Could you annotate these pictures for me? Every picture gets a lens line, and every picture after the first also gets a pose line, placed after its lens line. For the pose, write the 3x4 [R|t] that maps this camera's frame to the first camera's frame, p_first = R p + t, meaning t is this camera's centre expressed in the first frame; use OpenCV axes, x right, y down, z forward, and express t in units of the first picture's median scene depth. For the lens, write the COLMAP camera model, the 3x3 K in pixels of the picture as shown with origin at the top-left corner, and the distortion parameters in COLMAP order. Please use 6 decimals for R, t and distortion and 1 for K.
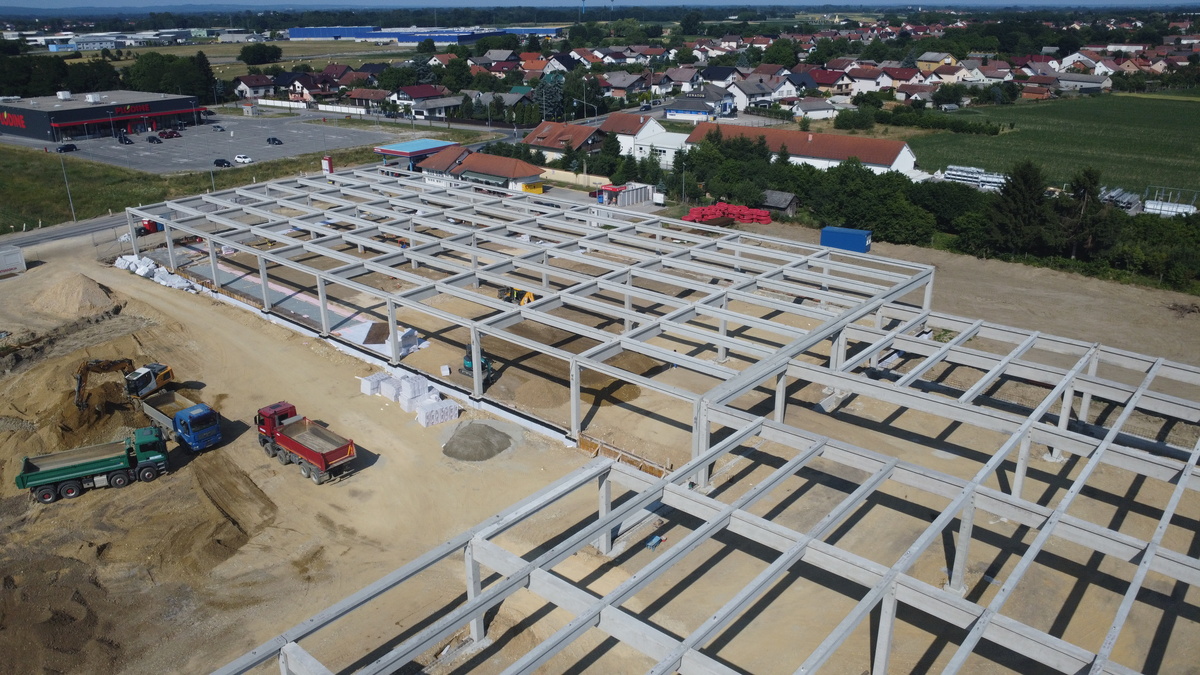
lens RADIAL K [[865.8, 0, 630.3], [0, 865.8, 334.7], [0, 0, 1]] dist [-0.026930, -0.006831]
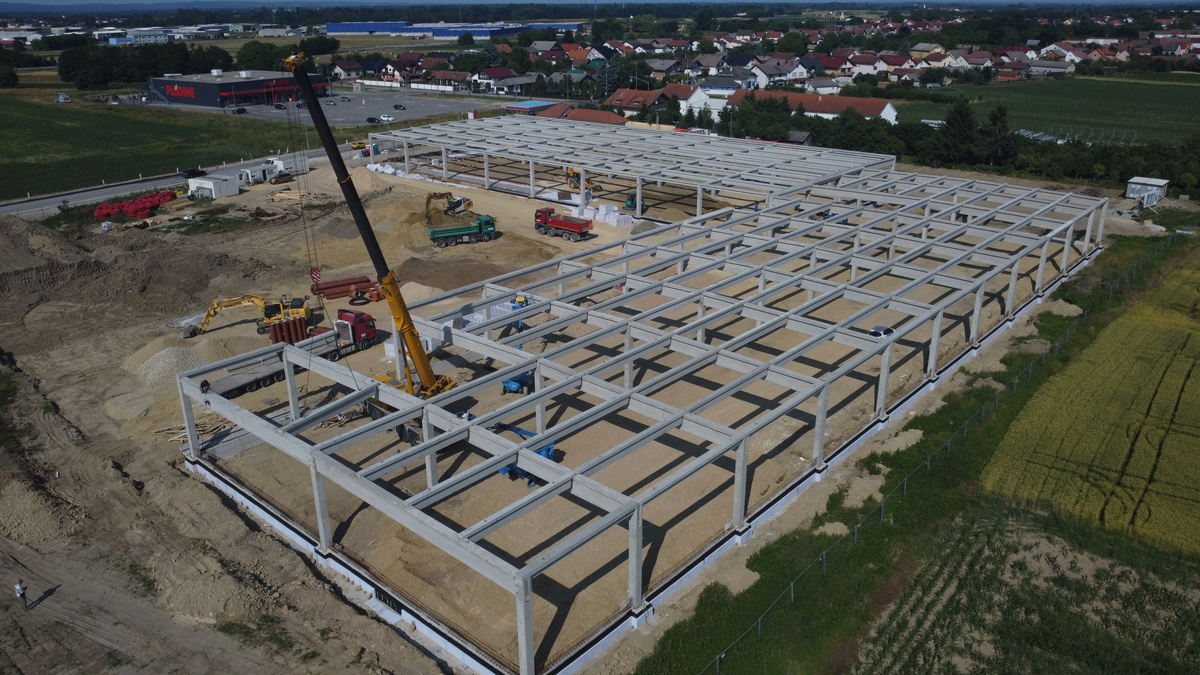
lens RADIAL K [[886.9, 0, 610.7], [0, 886.9, 341.1], [0, 0, 1]] dist [-0.026507, -0.010508]
pose [[0.999783, 0.007419, -0.019464, -0.054096], [-0.007395, 0.999972, 0.001263, 0.090822], [0.019473, -0.001119, 0.999810, -0.236243]]
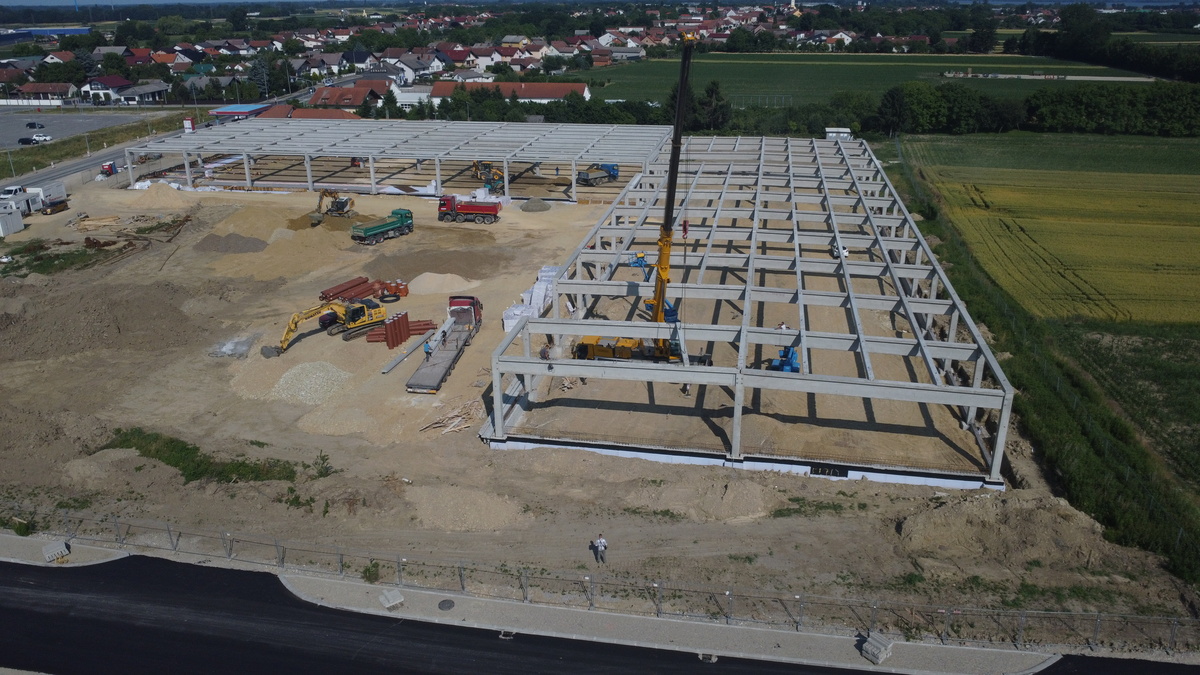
lens RADIAL K [[884.8, 0, 600.0], [0, 884.8, 337.5], [0, 0, 1]] dist [-0.030412, -0.003670]
pose [[0.867745, -0.178203, 0.463964, -0.267984], [0.178016, 0.983015, 0.044623, 0.090458], [-0.464036, 0.043871, 0.884729, -0.230516]]
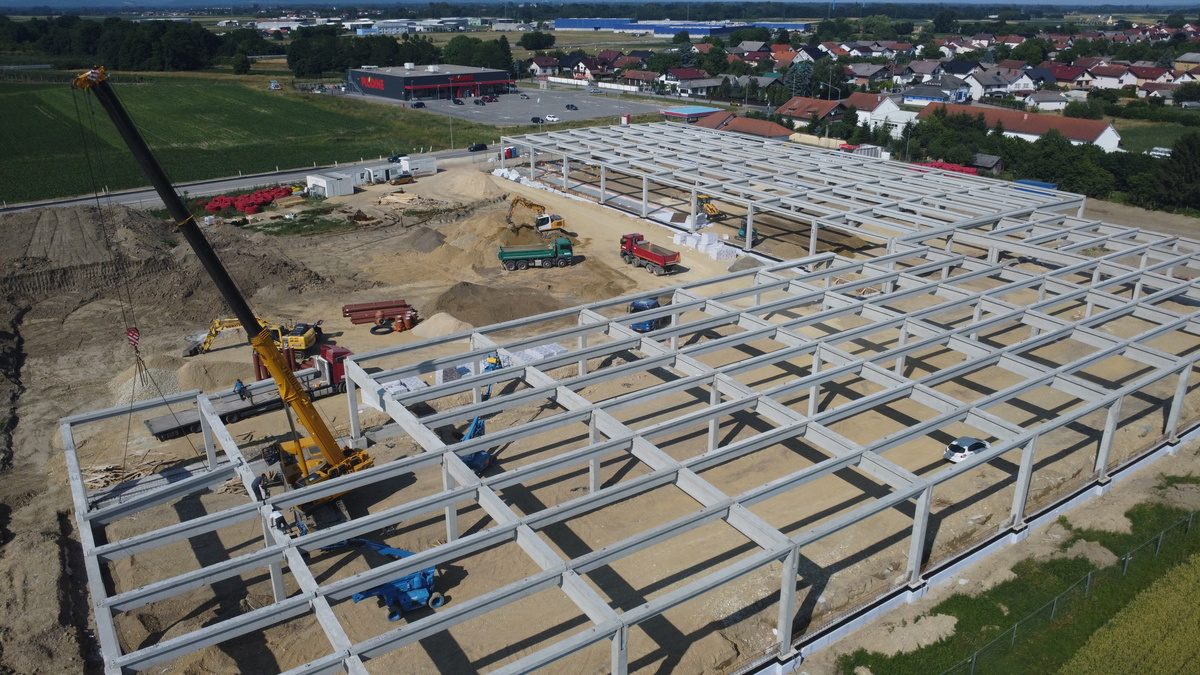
lens RADIAL K [[894.7, 0, 613.8], [0, 894.7, 333.2], [0, 0, 1]] dist [-0.030017, -0.005960]
pose [[0.961609, 0.100979, -0.255167, 0.004846], [-0.102828, 0.994680, 0.006120, 0.065067], [0.254428, 0.020353, 0.966878, -0.169870]]
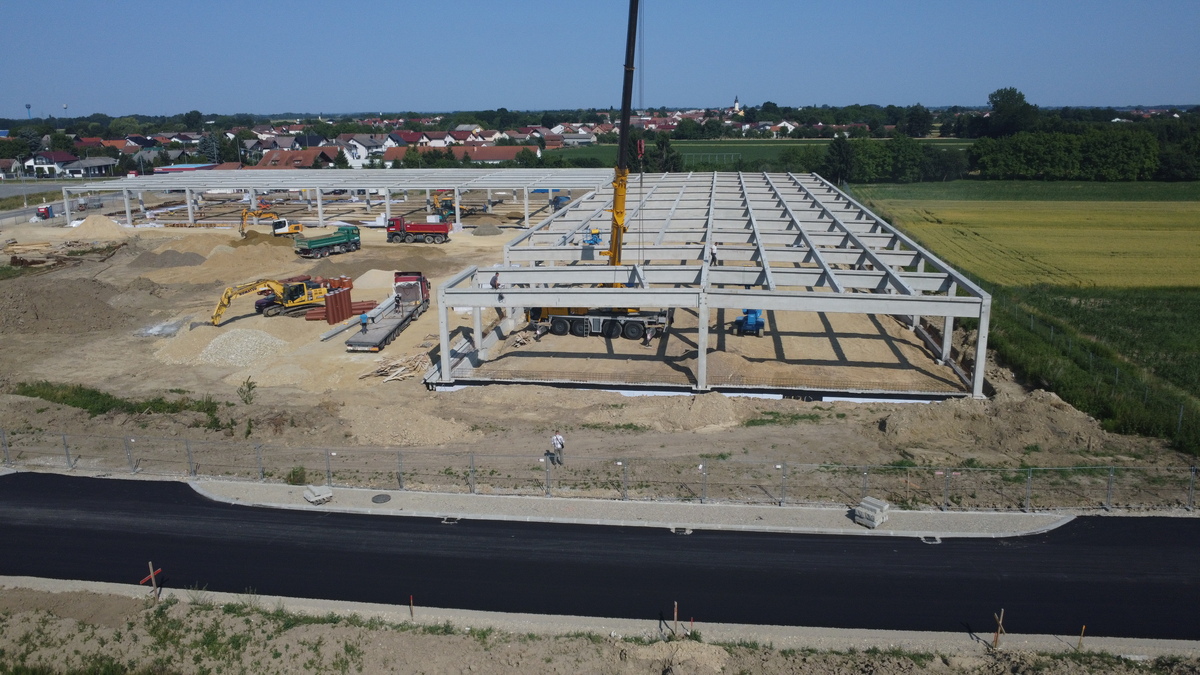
lens RADIAL K [[884.8, 0, 600.0], [0, 884.8, 337.5], [0, 0, 1]] dist [-0.030412, -0.003670]
pose [[0.840043, -0.136280, 0.525124, -0.267373], [0.200157, 0.977504, -0.066510, 0.138218], [-0.504247, 0.160978, 0.848423, -0.211587]]
